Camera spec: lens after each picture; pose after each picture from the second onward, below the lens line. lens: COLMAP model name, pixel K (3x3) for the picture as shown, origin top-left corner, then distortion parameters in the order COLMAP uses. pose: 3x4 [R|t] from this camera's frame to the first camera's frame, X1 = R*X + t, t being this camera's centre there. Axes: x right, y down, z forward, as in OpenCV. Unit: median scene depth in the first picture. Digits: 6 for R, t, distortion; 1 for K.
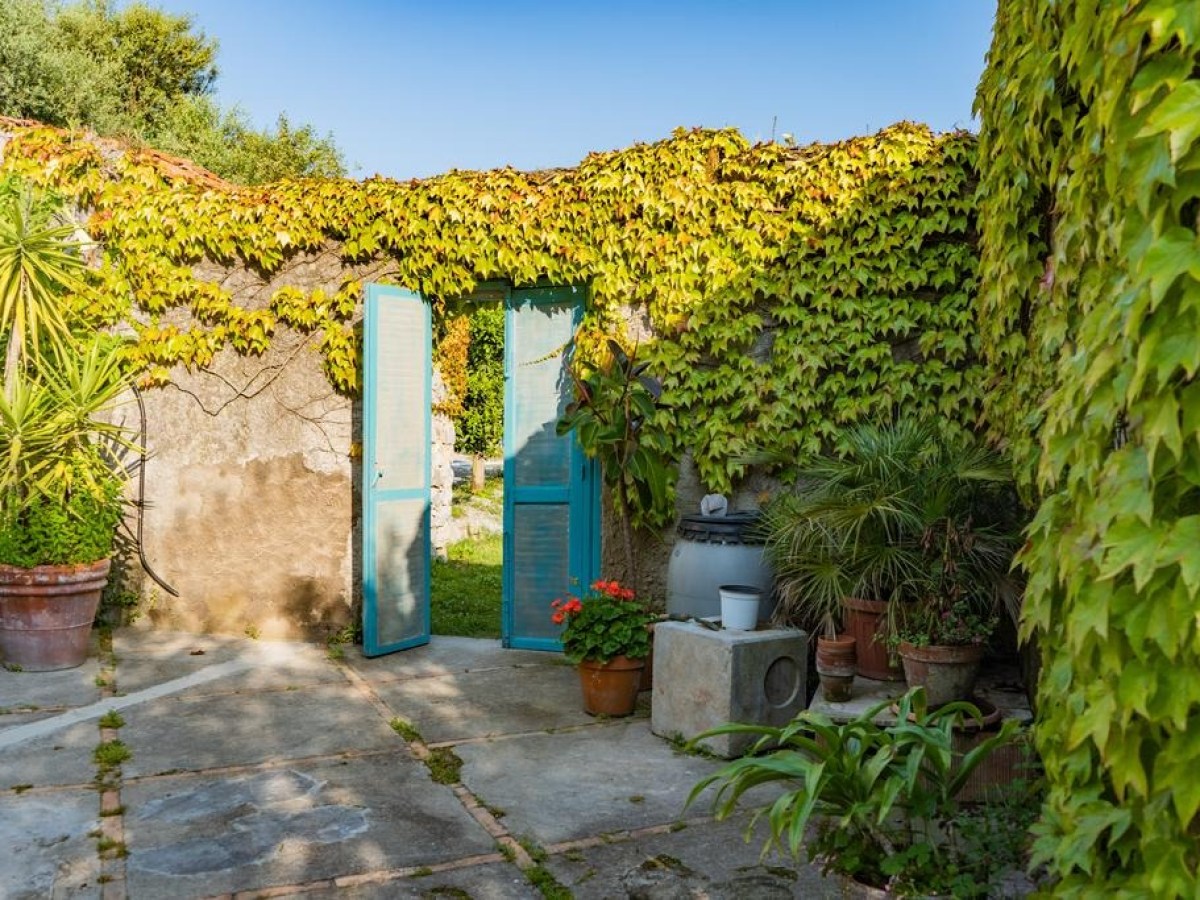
lens RADIAL K [[1080.5, 0, 600.0], [0, 1080.5, 450.0], [0, 0, 1]] dist [-0.009549, 0.010405]
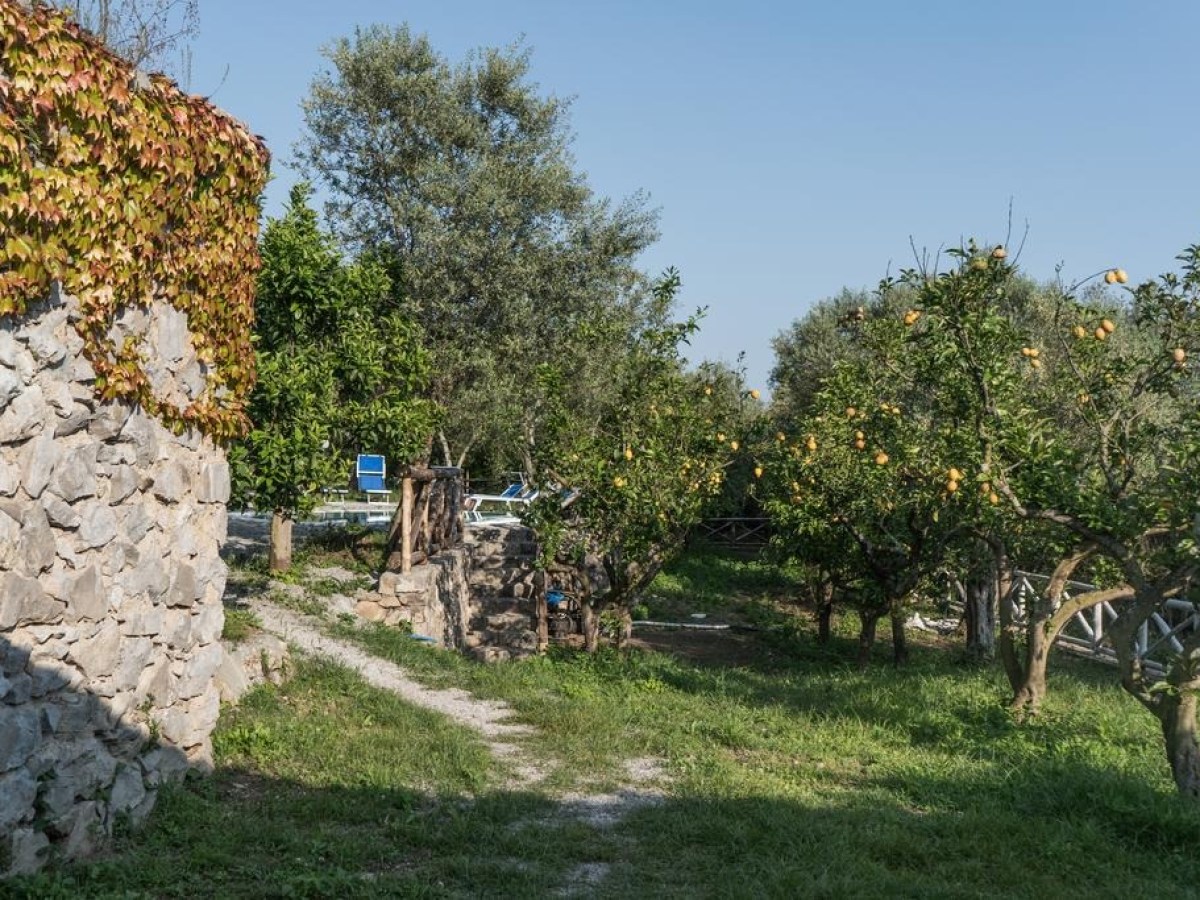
lens RADIAL K [[1080.5, 0, 600.0], [0, 1080.5, 450.0], [0, 0, 1]] dist [-0.009549, 0.010405]
pose [[0.983743, -0.015236, 0.178937, -0.055597], [0.020510, 0.999407, -0.027663, -0.009400], [-0.178409, 0.030883, 0.983472, 0.469025]]
